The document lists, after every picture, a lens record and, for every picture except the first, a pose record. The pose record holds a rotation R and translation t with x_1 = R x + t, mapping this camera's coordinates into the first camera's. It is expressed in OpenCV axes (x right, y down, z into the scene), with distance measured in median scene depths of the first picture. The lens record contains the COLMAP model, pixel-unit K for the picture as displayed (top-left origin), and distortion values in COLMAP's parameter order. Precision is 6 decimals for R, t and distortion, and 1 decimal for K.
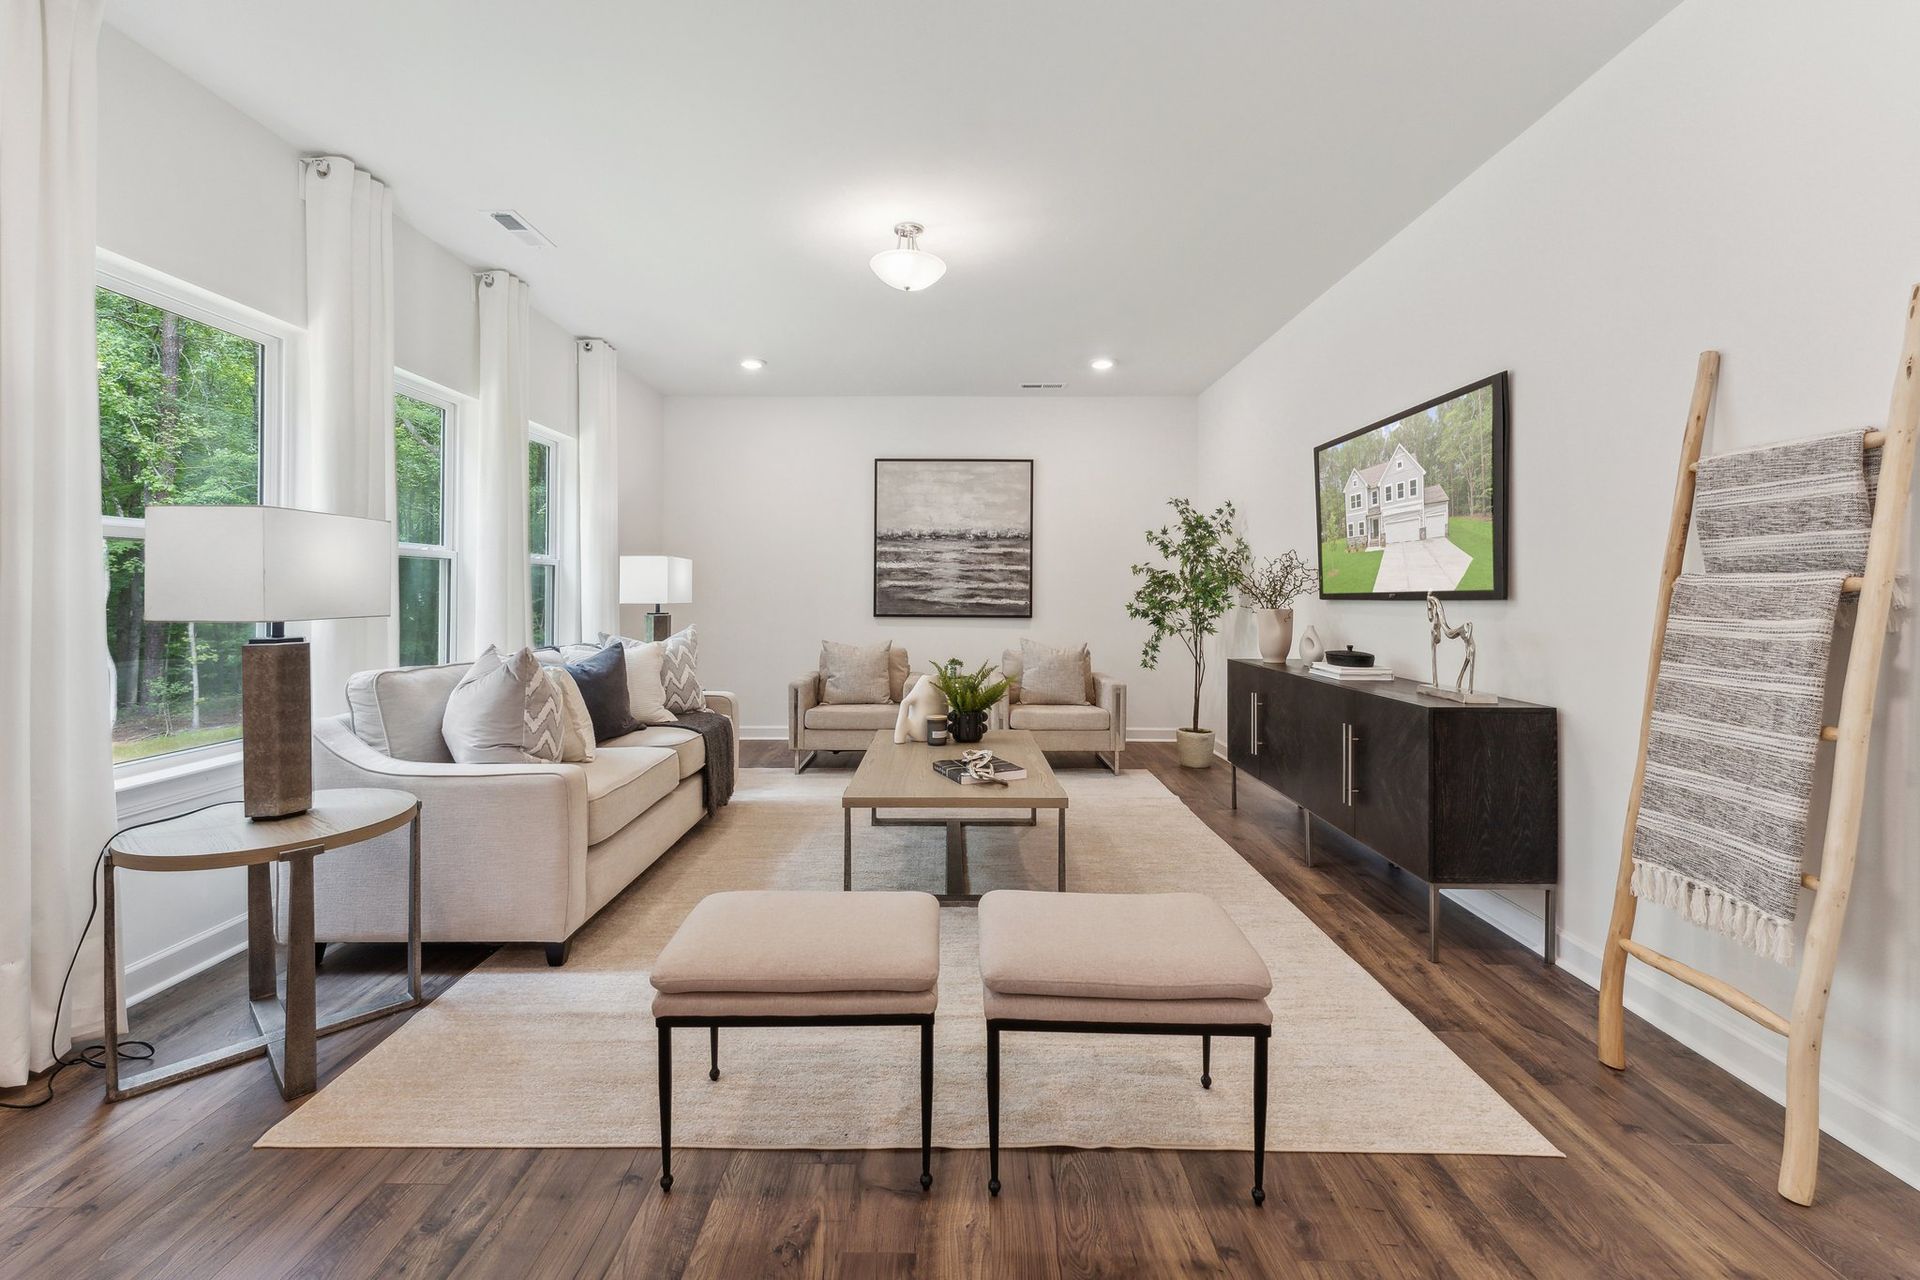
lens RADIAL K [[796.1, 0, 950.0], [0, 796.1, 586.8], [0, 0, 1]] dist [-0.002659, -0.000261]
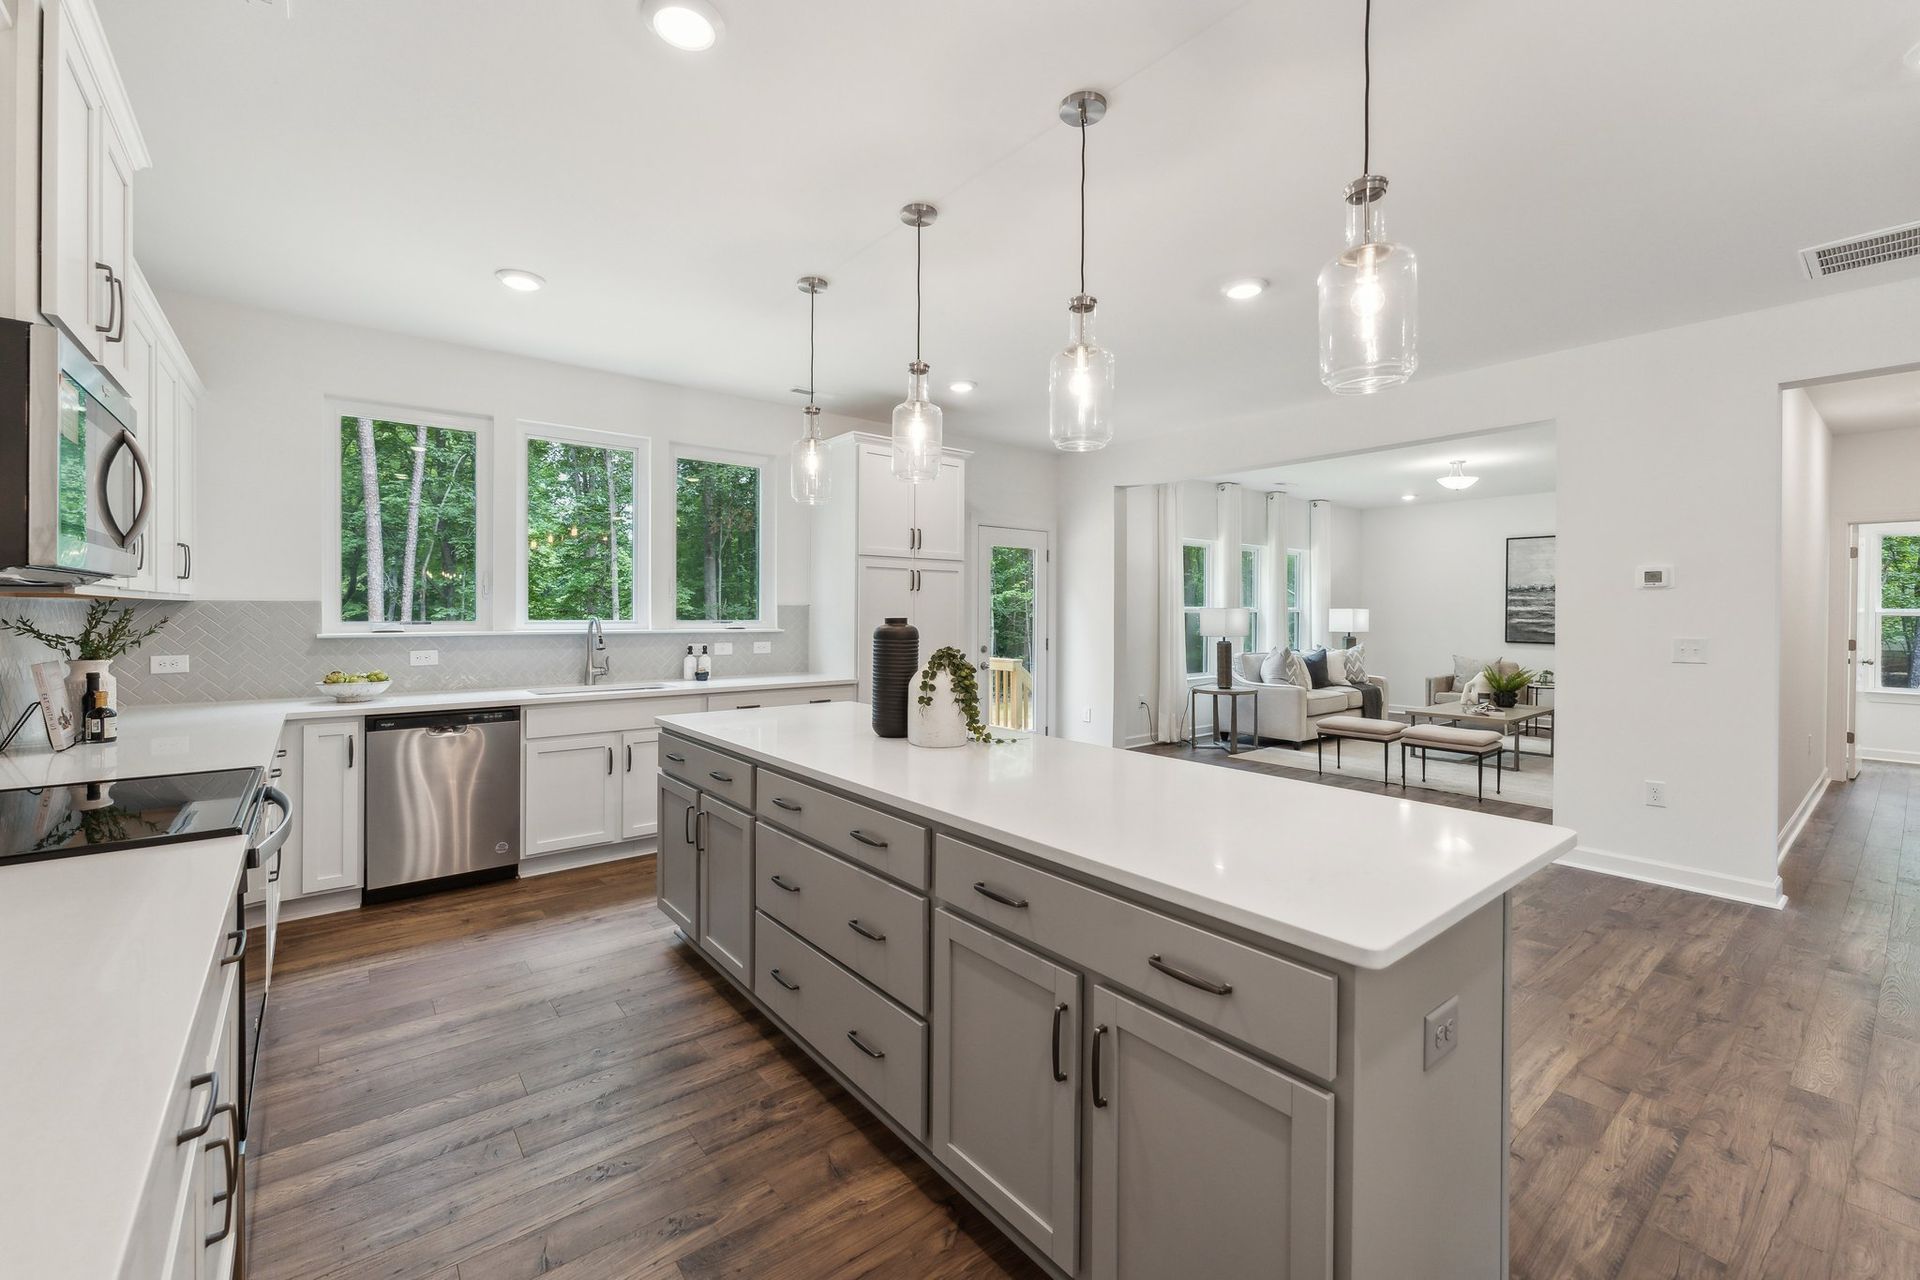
lens RADIAL K [[790.8, 0, 946.5], [0, 790.8, 610.6], [0, 0, 1]] dist [-0.000246, 0.000117]
pose [[0.629486, 0.004468, -0.776999, 0.647897], [0.001640, 0.999974, 0.007078, -0.056783], [0.777010, -0.005730, 0.629462, -1.246243]]
